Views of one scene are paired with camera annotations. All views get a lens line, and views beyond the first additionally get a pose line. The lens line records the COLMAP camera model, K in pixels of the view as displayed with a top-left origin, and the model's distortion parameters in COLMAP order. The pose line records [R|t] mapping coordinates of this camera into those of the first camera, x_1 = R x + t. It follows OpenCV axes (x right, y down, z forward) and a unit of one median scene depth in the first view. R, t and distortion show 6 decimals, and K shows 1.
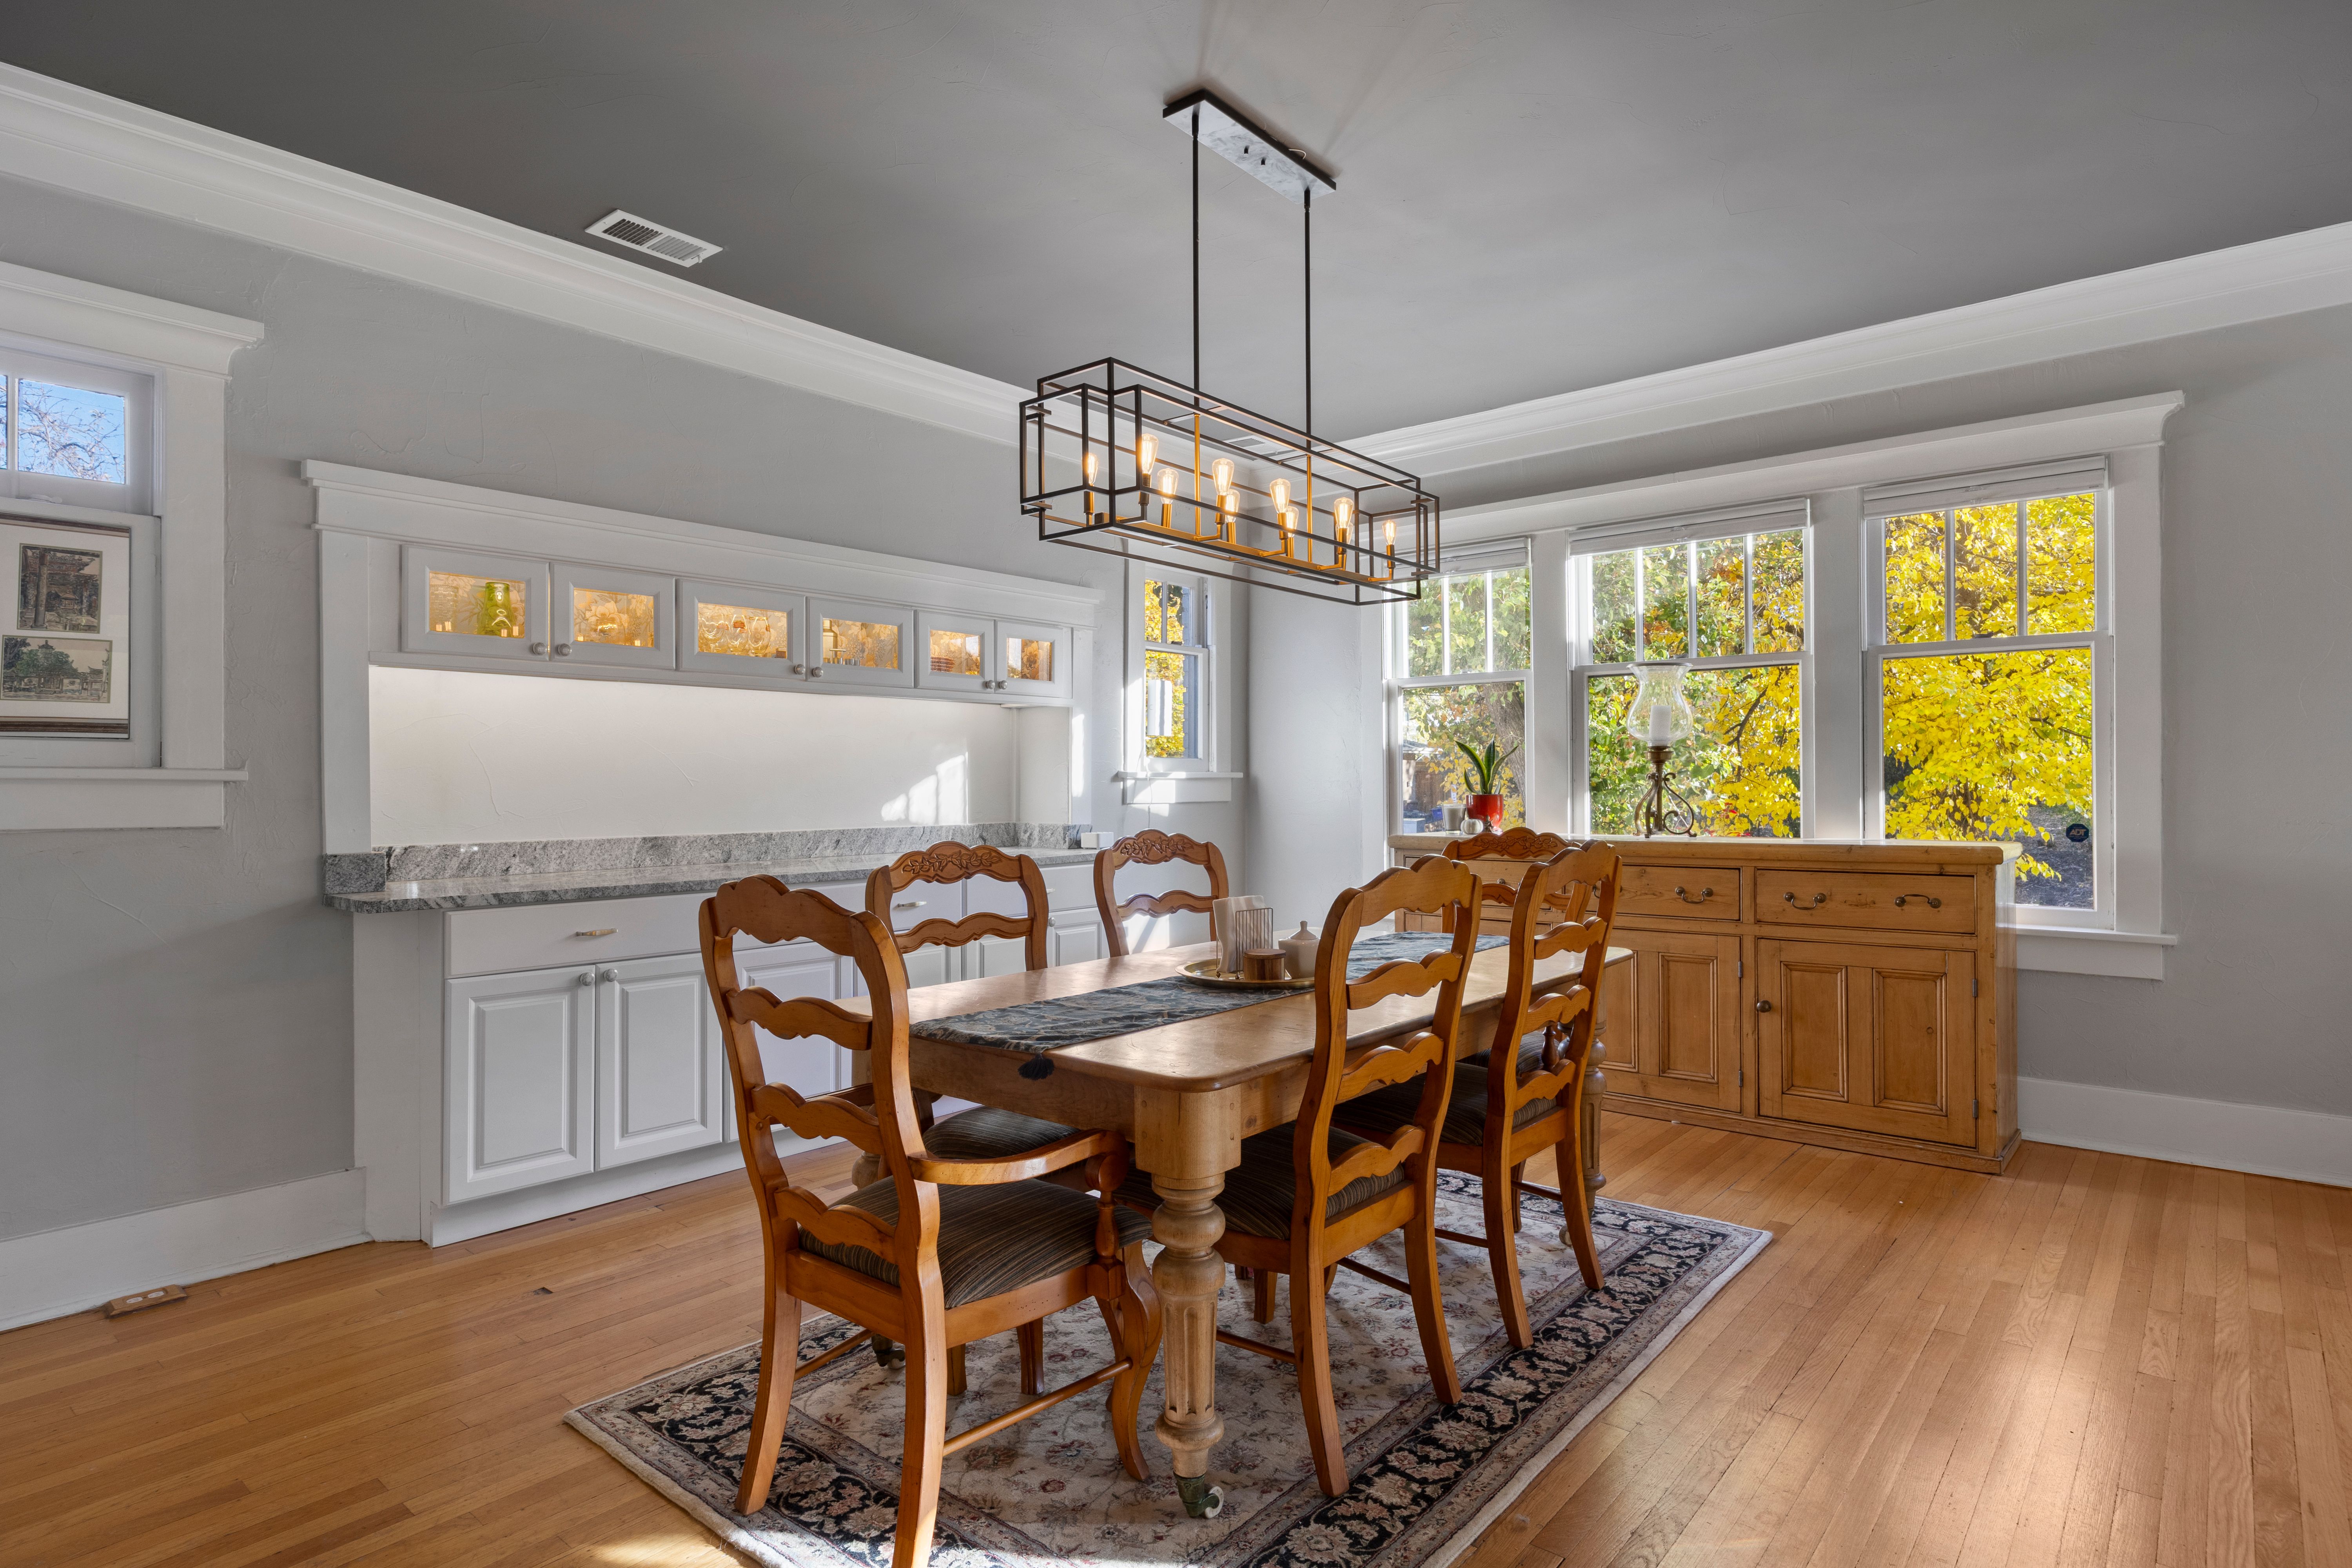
lens RADIAL K [[1224.3, 0, 1258.2], [0, 1224.3, 787.0], [0, 0, 1]] dist [-0.016655, 0.000873]
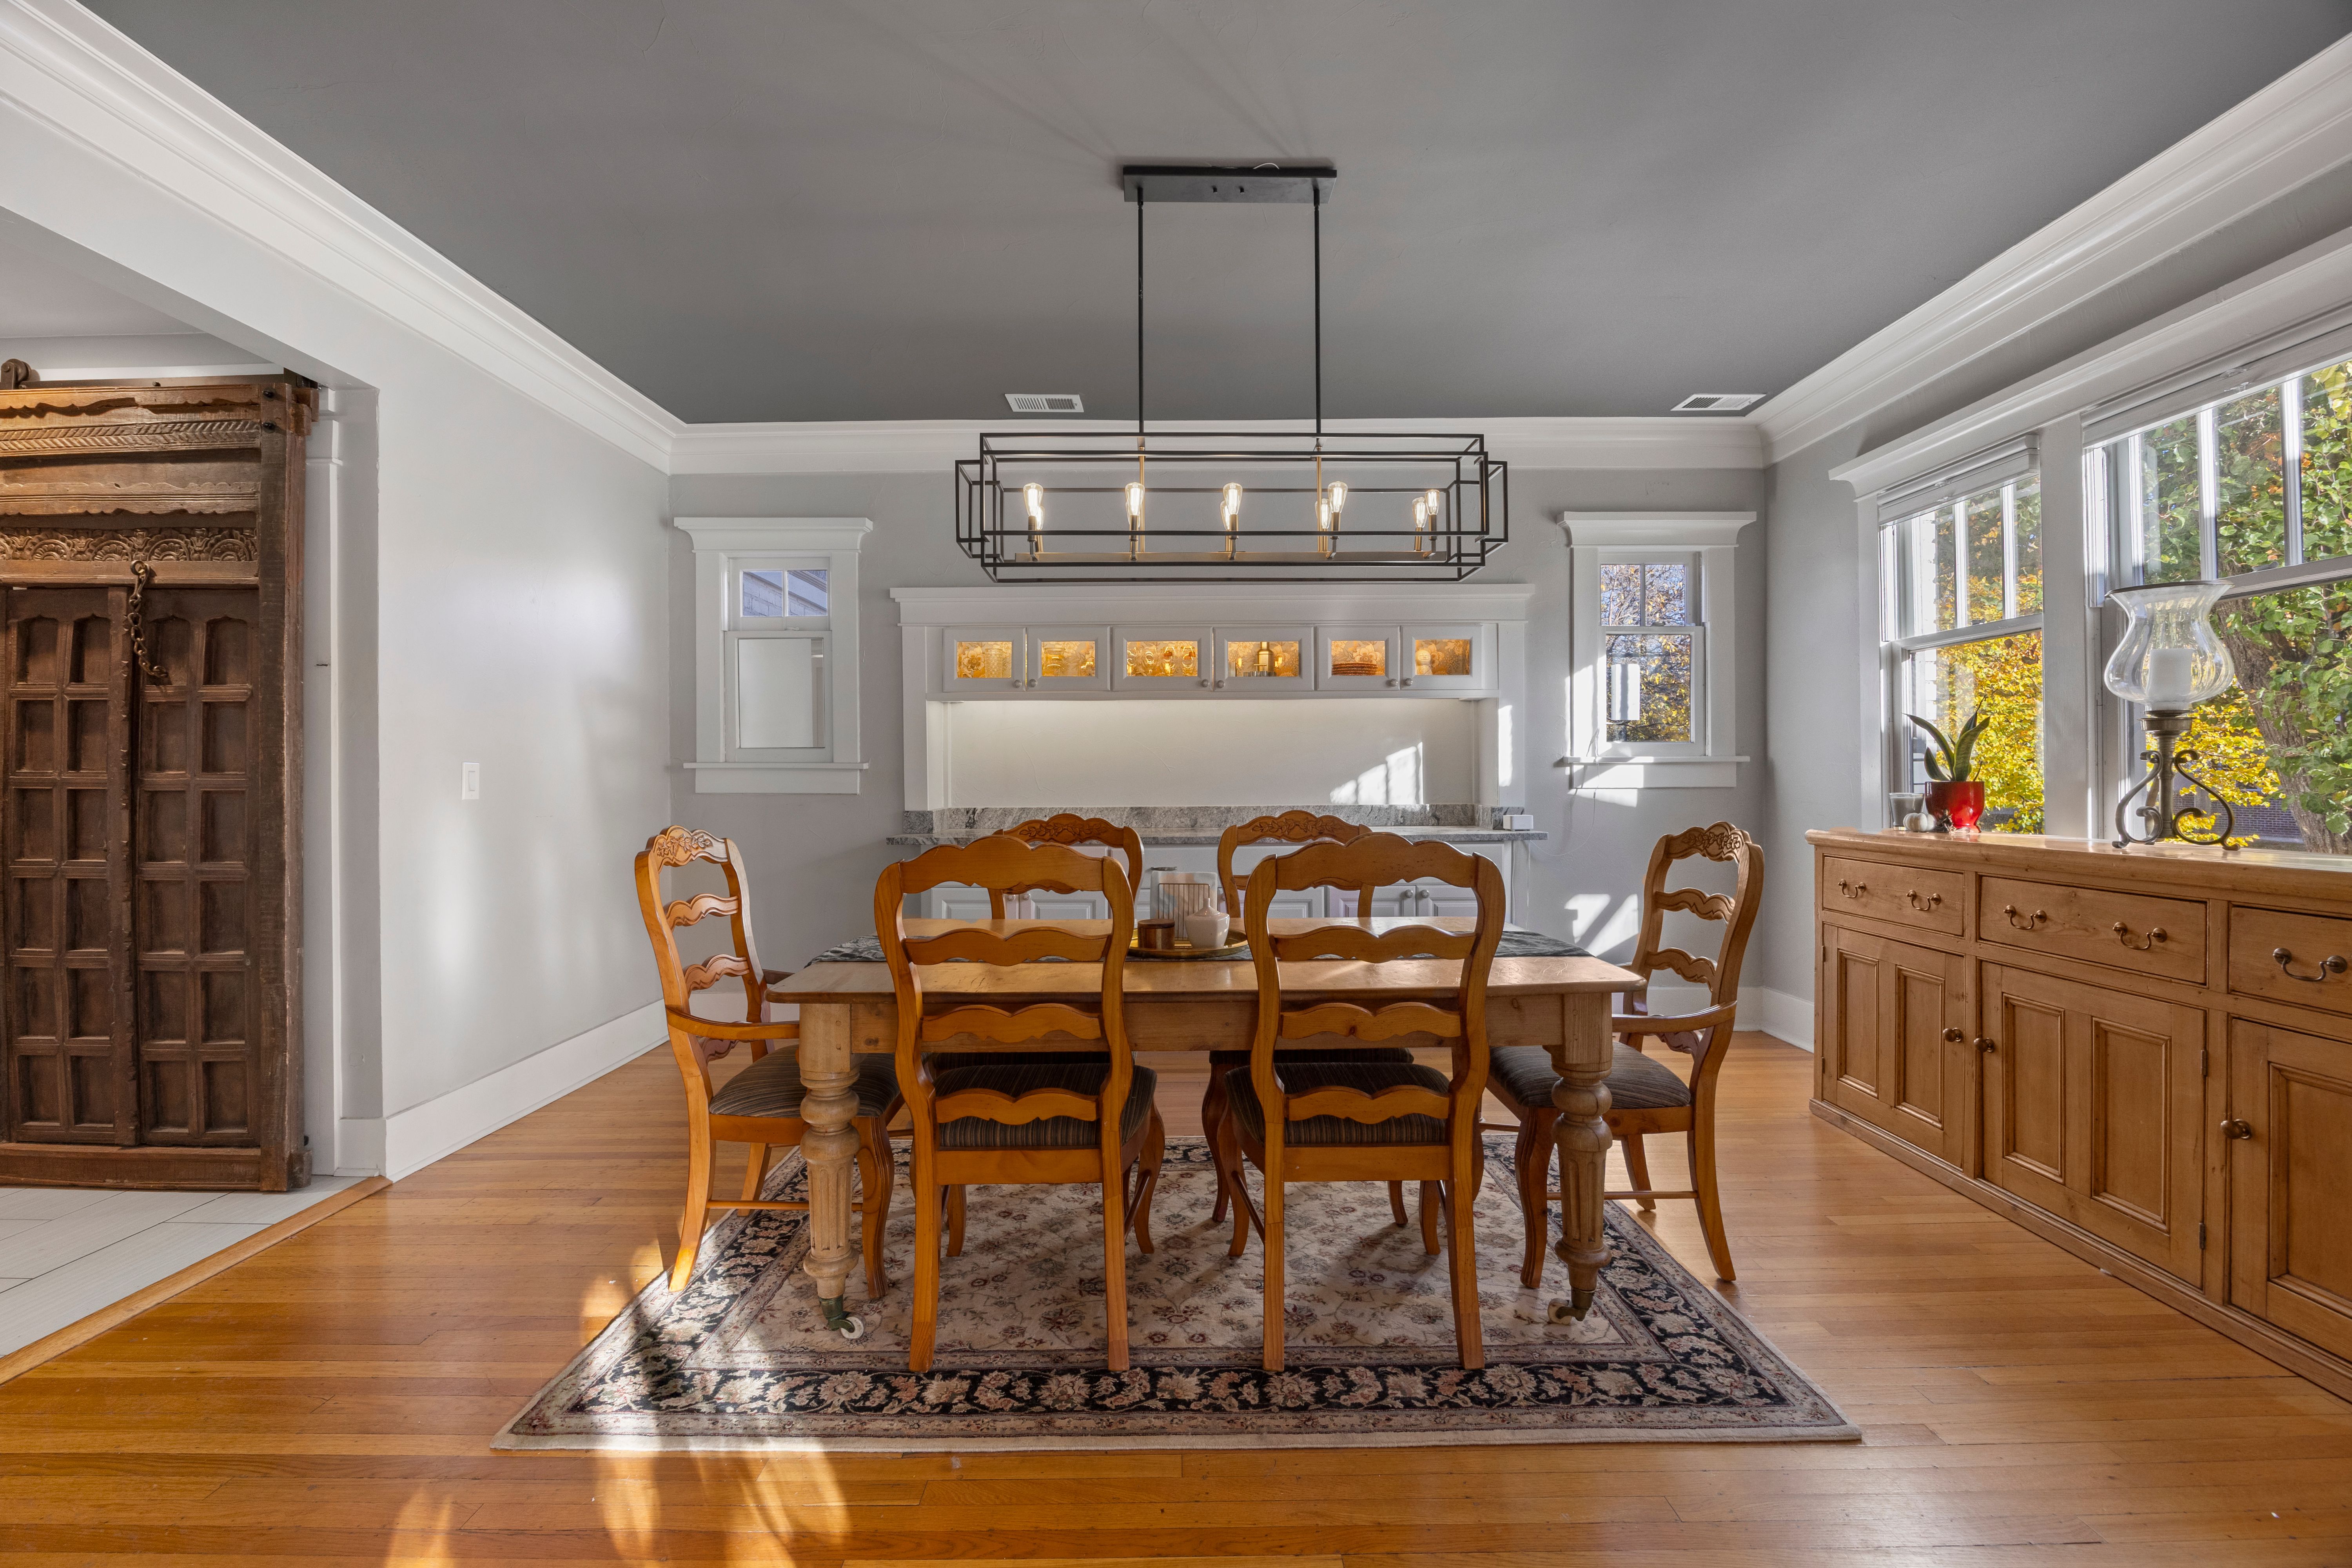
lens RADIAL K [[1037.8, 0, 1189.8], [0, 1037.8, 773.8], [0, 0, 1]] dist [-0.015581, 0.001757]
pose [[0.637150, 0.001030, -0.770739, 0.478920], [0.001282, 0.999996, 0.002396, -0.001156], [0.770739, -0.002515, 0.637146, 0.269287]]
